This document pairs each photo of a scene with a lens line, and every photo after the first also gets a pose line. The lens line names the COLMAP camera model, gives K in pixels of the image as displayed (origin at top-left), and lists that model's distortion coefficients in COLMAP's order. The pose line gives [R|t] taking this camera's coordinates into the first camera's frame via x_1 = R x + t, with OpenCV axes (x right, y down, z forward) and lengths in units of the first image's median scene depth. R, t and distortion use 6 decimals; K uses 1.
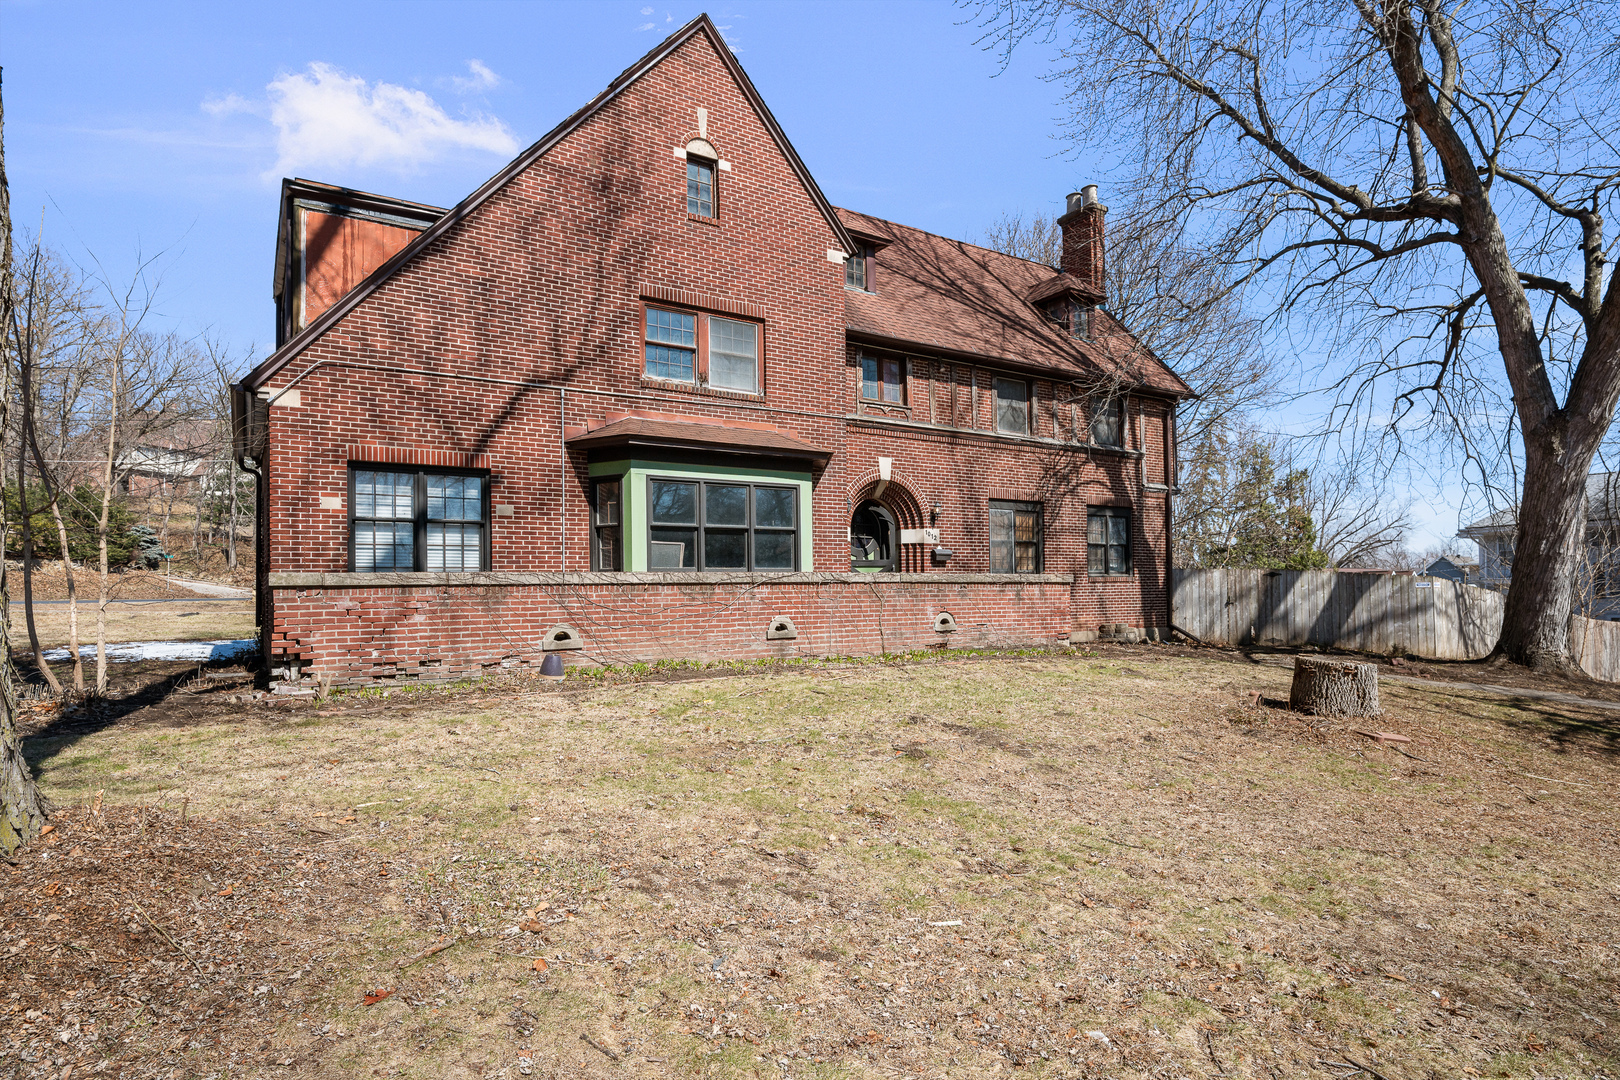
lens RADIAL K [[875.8, 0, 824.3], [0, 875.8, 575.4], [0, 0, 1]] dist [-0.003982, 0.000114]
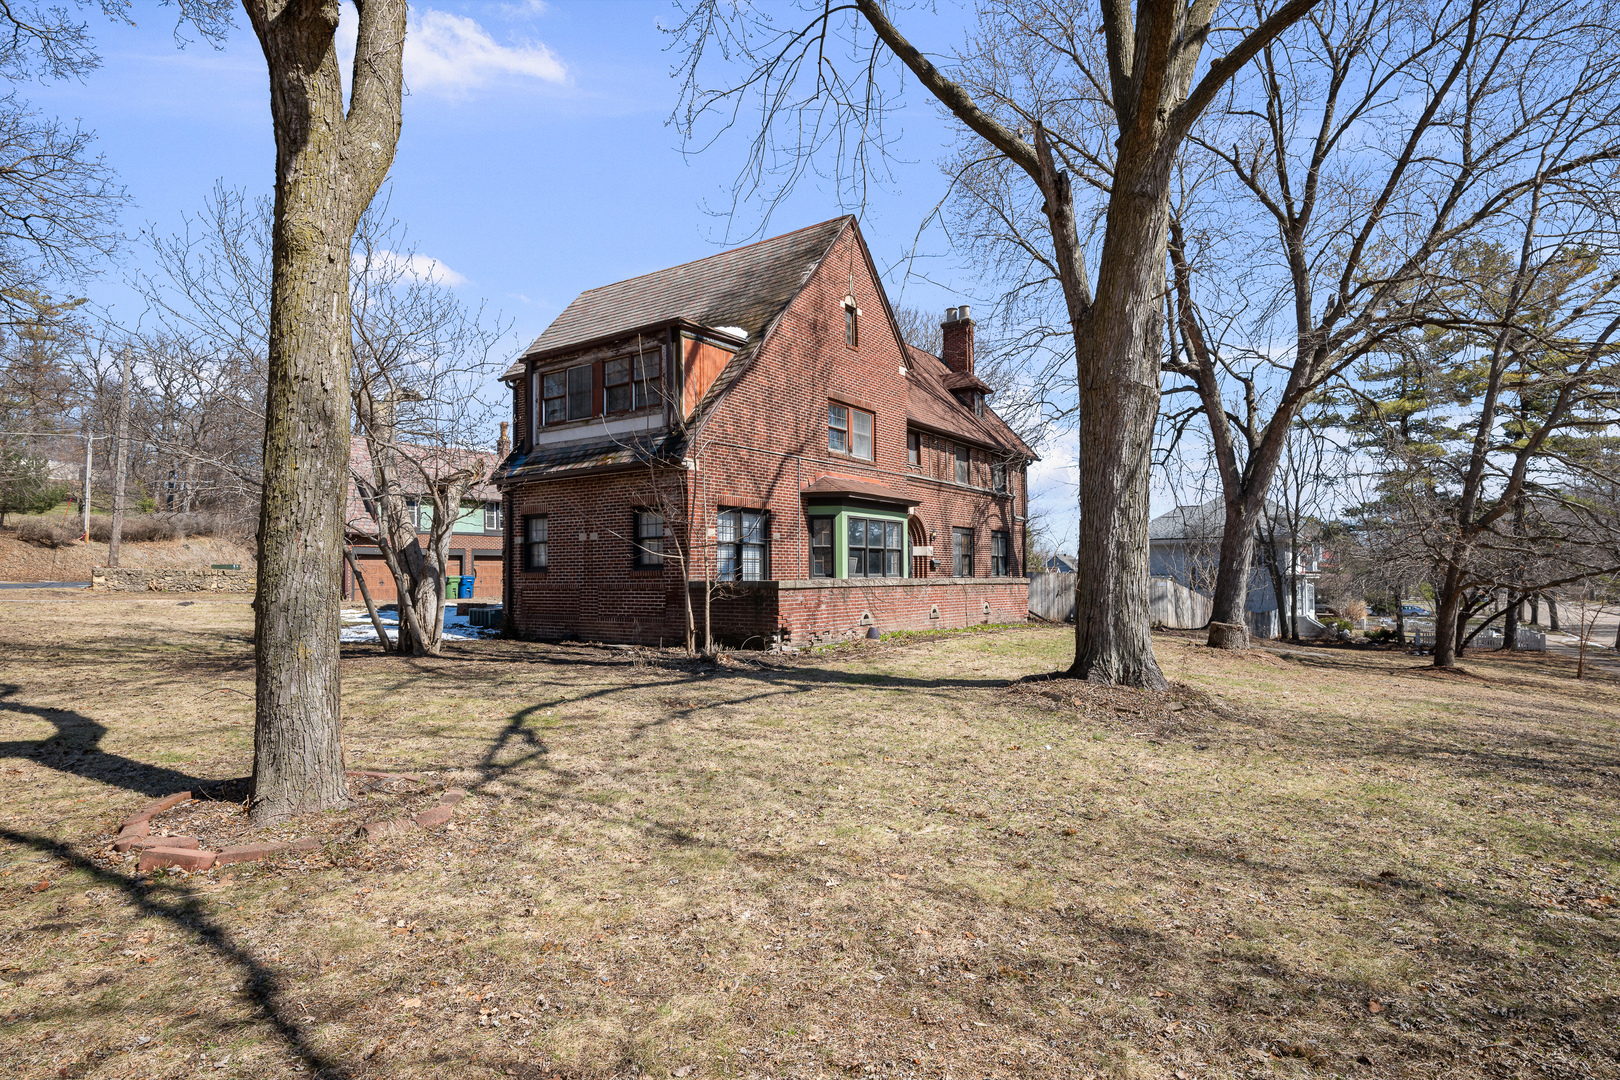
lens RADIAL K [[886.4, 0, 815.5], [0, 886.4, 545.6], [0, 0, 1]] dist [0.000191, -0.000998]
pose [[0.921302, 0.023247, 0.388153, -0.708992], [-0.017026, 0.999666, -0.019459, -0.022571], [-0.388476, 0.011319, 0.921390, -0.368296]]
